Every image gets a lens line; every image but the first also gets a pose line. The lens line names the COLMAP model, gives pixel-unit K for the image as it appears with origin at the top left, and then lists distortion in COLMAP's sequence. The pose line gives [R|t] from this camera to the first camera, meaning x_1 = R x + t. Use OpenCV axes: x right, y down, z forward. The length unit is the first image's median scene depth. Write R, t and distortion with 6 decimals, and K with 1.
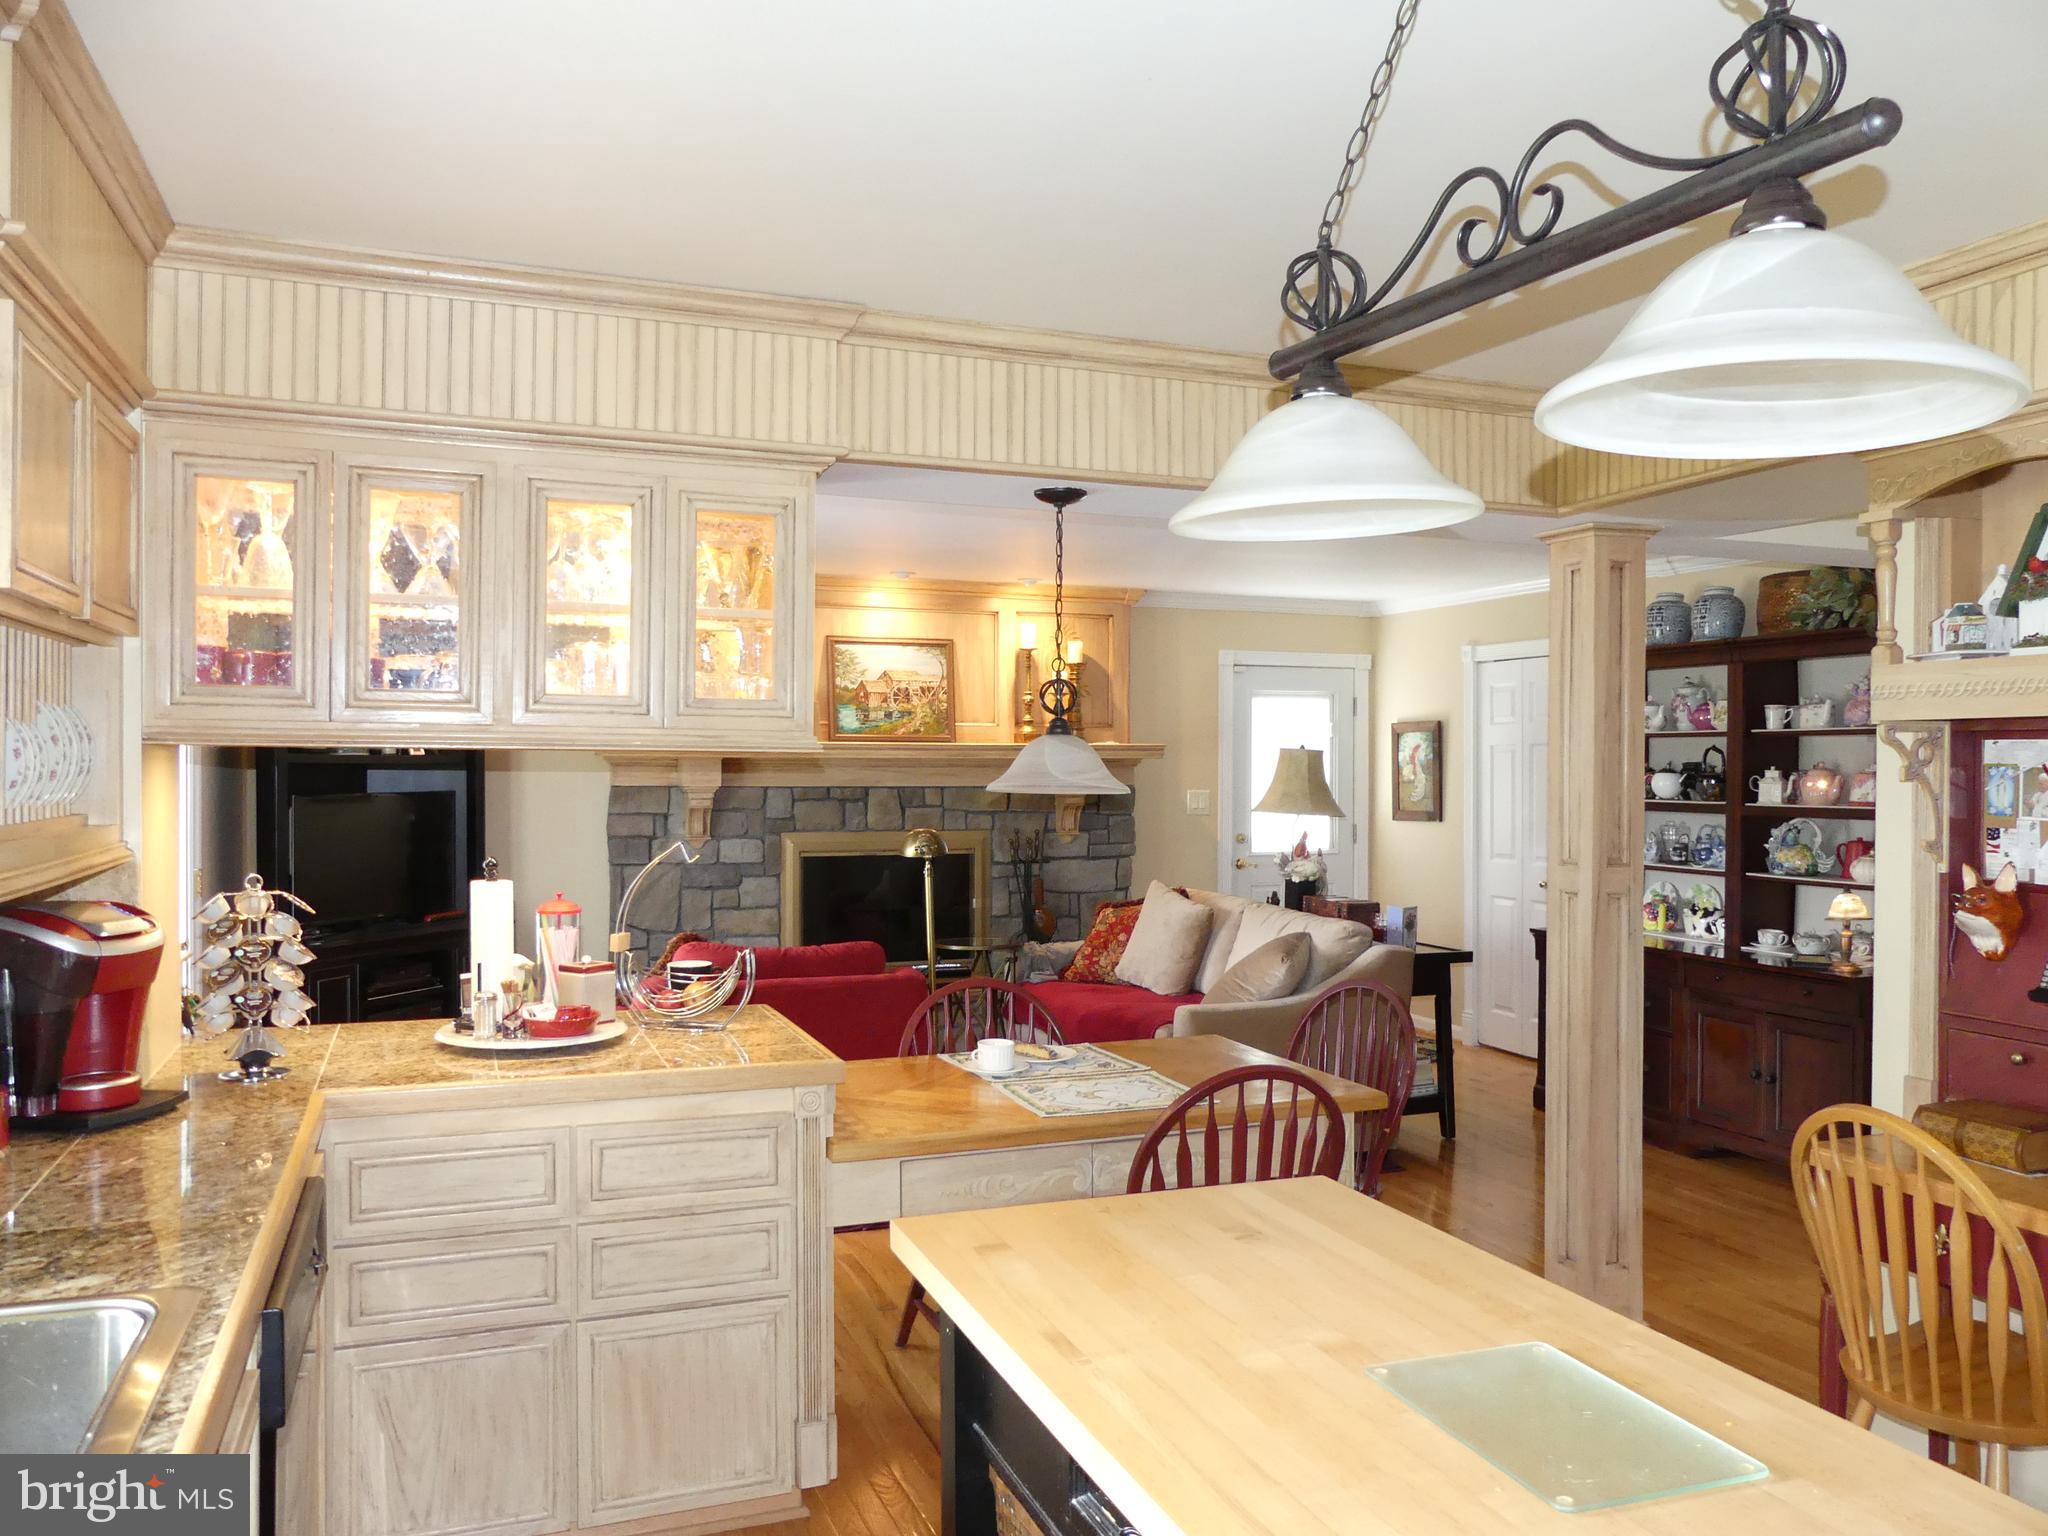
lens RADIAL K [[1565.7, 0, 1024.0], [0, 1565.7, 768.0], [0, 0, 1]] dist [0.007415, 0.001482]
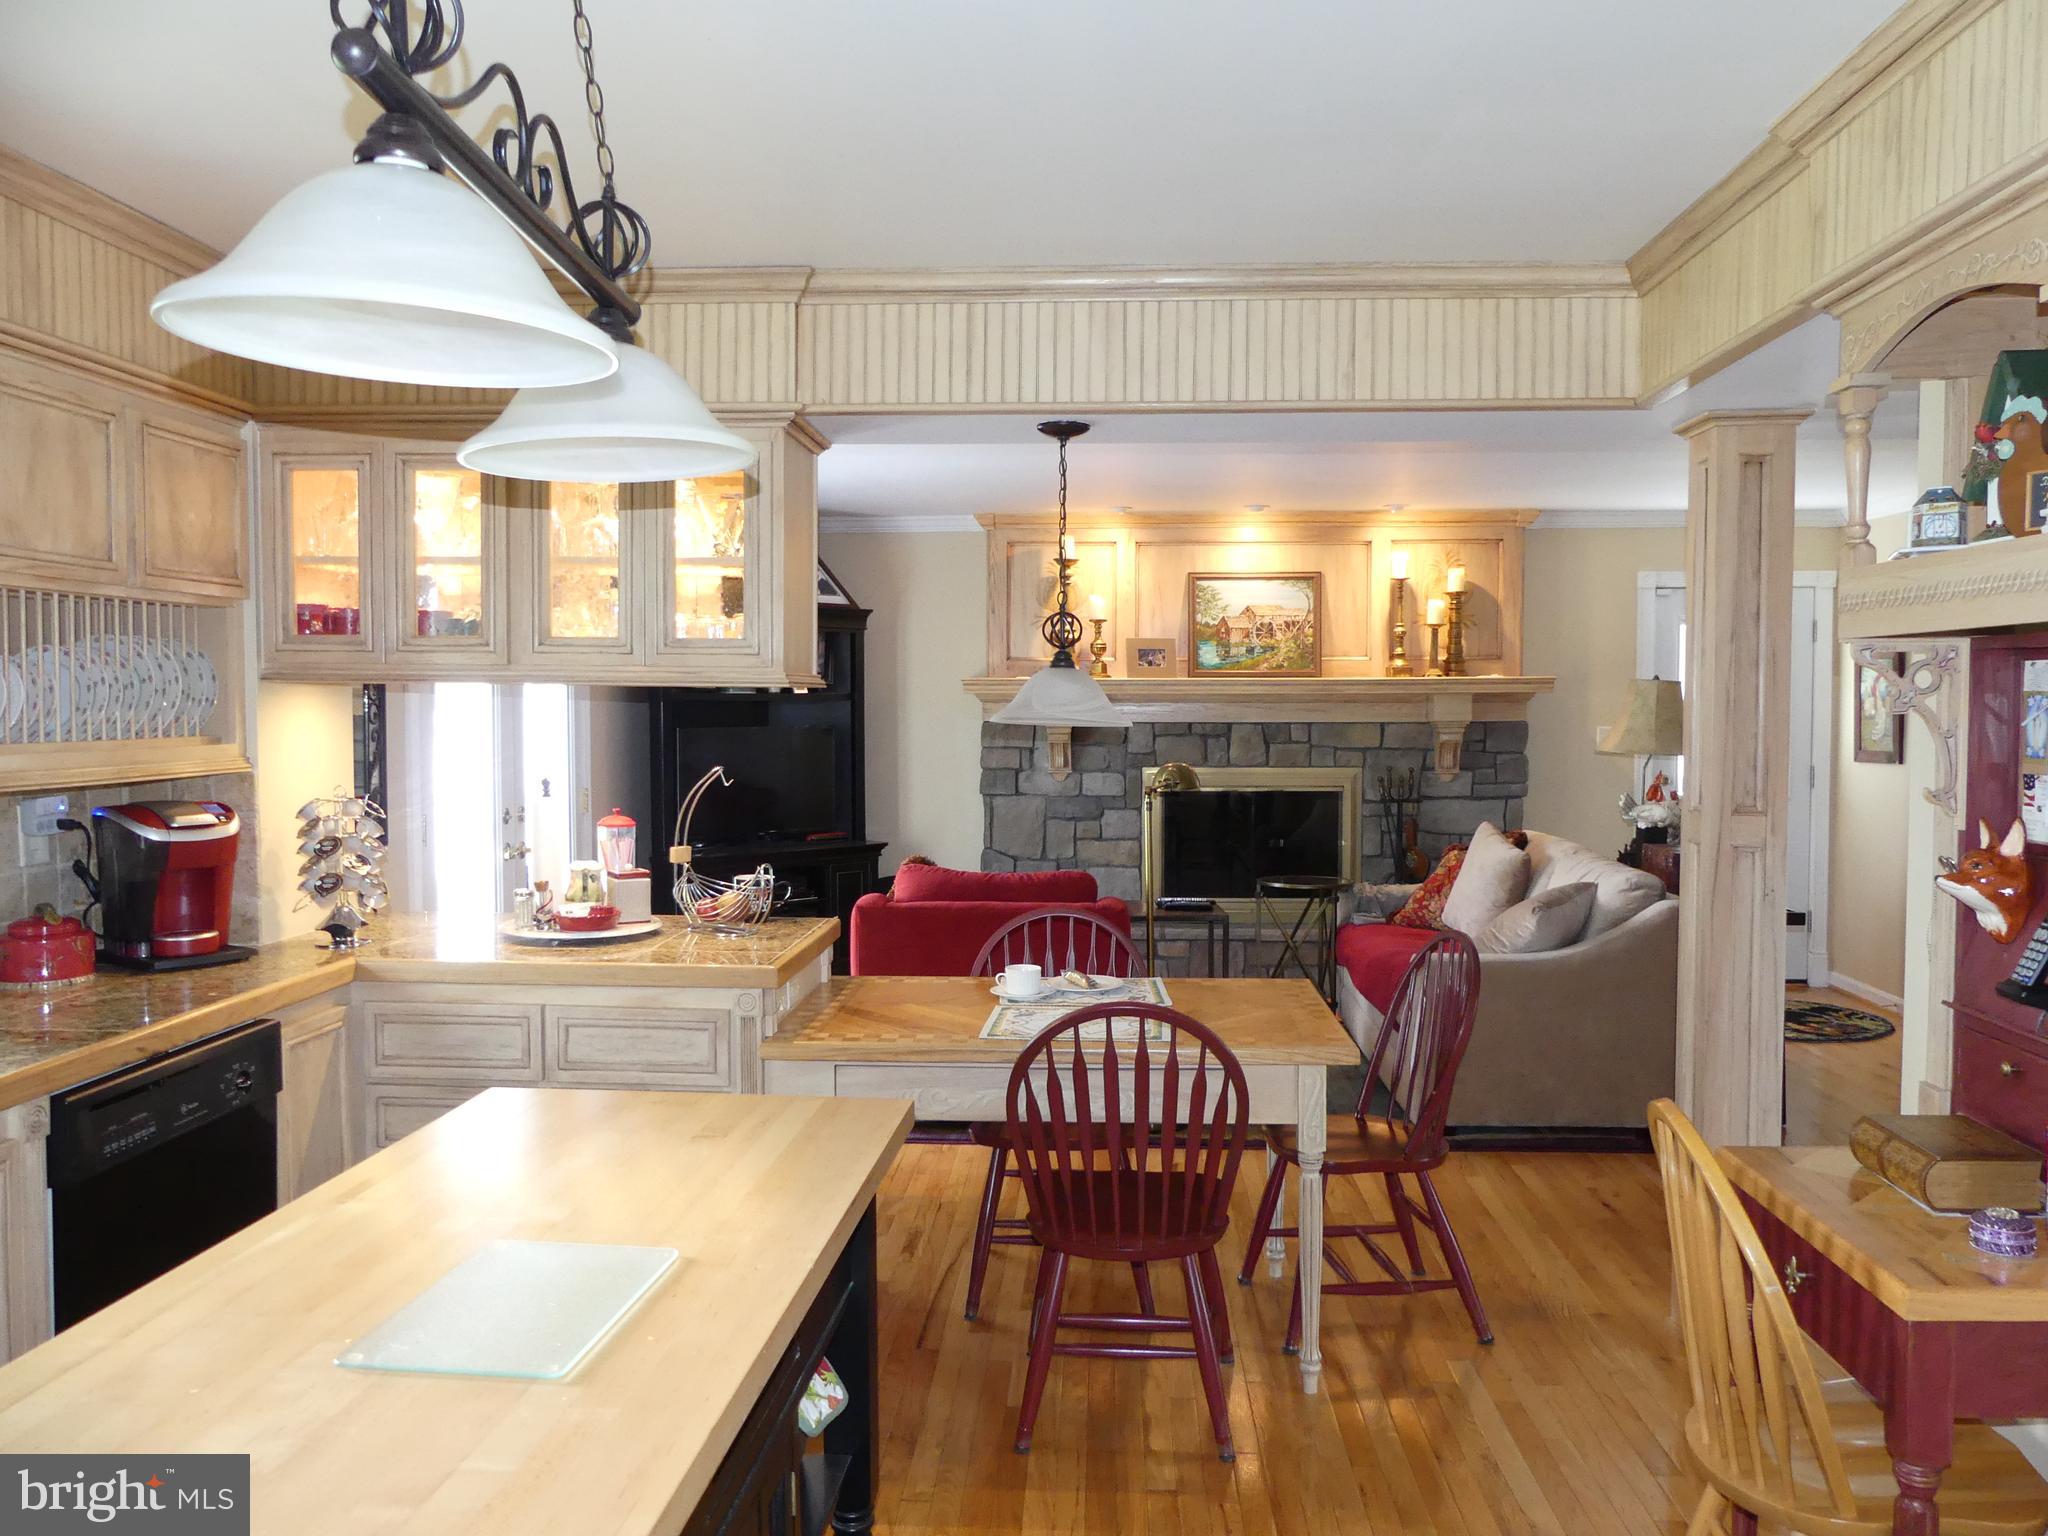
lens RADIAL K [[1568.2, 0, 1024.0], [0, 1568.2, 768.0], [0, 0, 1]] dist [-0.003245, 0.003121]
pose [[0.912530, 0.012913, -0.408805, 0.198337], [0.002977, 0.999265, 0.038209, 0.002417], [0.408998, -0.036084, 0.911821, 0.030497]]
